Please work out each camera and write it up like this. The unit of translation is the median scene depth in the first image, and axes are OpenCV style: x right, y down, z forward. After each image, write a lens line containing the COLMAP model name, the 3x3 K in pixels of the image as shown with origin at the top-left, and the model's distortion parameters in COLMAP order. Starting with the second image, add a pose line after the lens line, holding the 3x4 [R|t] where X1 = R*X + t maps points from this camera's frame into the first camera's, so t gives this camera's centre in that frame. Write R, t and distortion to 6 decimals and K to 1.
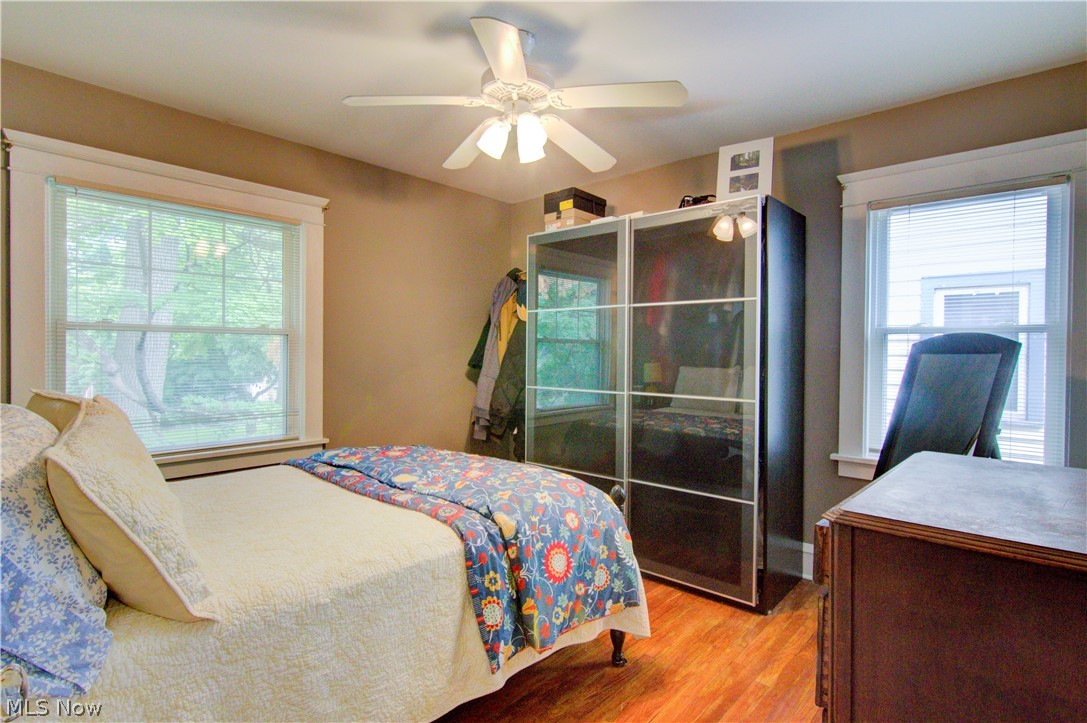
lens RADIAL K [[548.2, 0, 534.4], [0, 548.2, 358.7], [0, 0, 1]] dist [0.001031, -0.001478]
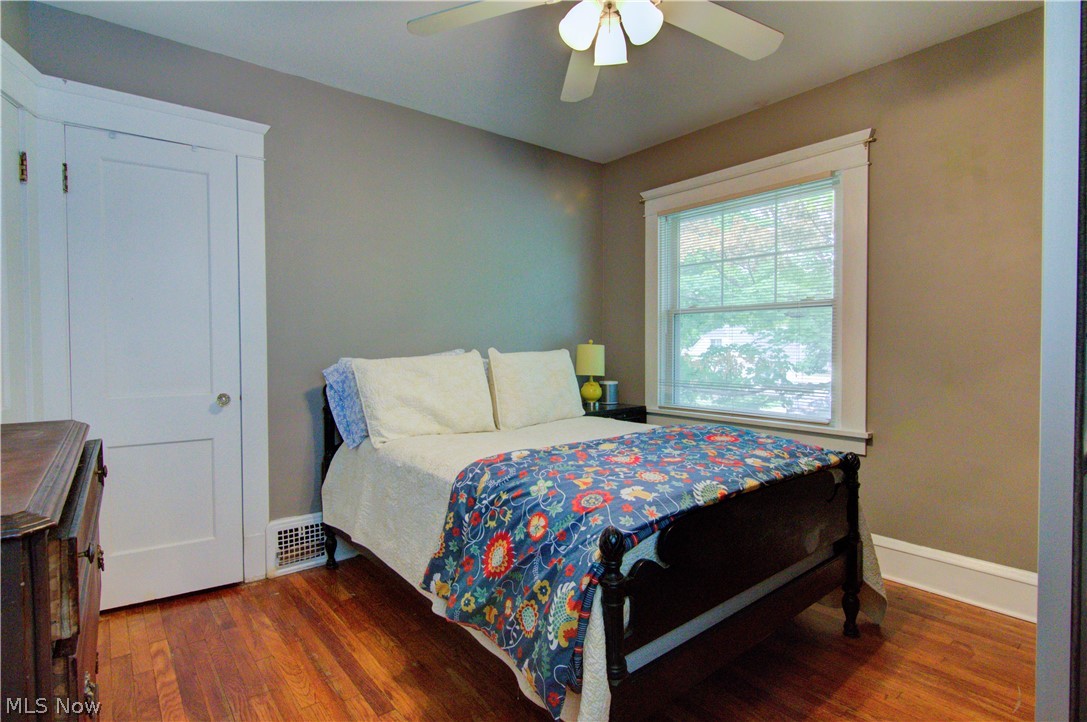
lens RADIAL K [[548.2, 0, 534.4], [0, 548.2, 358.2], [0, 0, 1]] dist [0.001031, -0.001478]
pose [[-0.173139, 0.020175, -0.984691, 0.504953], [-0.005443, 0.999755, 0.021441, 0.024459], [0.984882, 0.009072, -0.172986, 0.689908]]
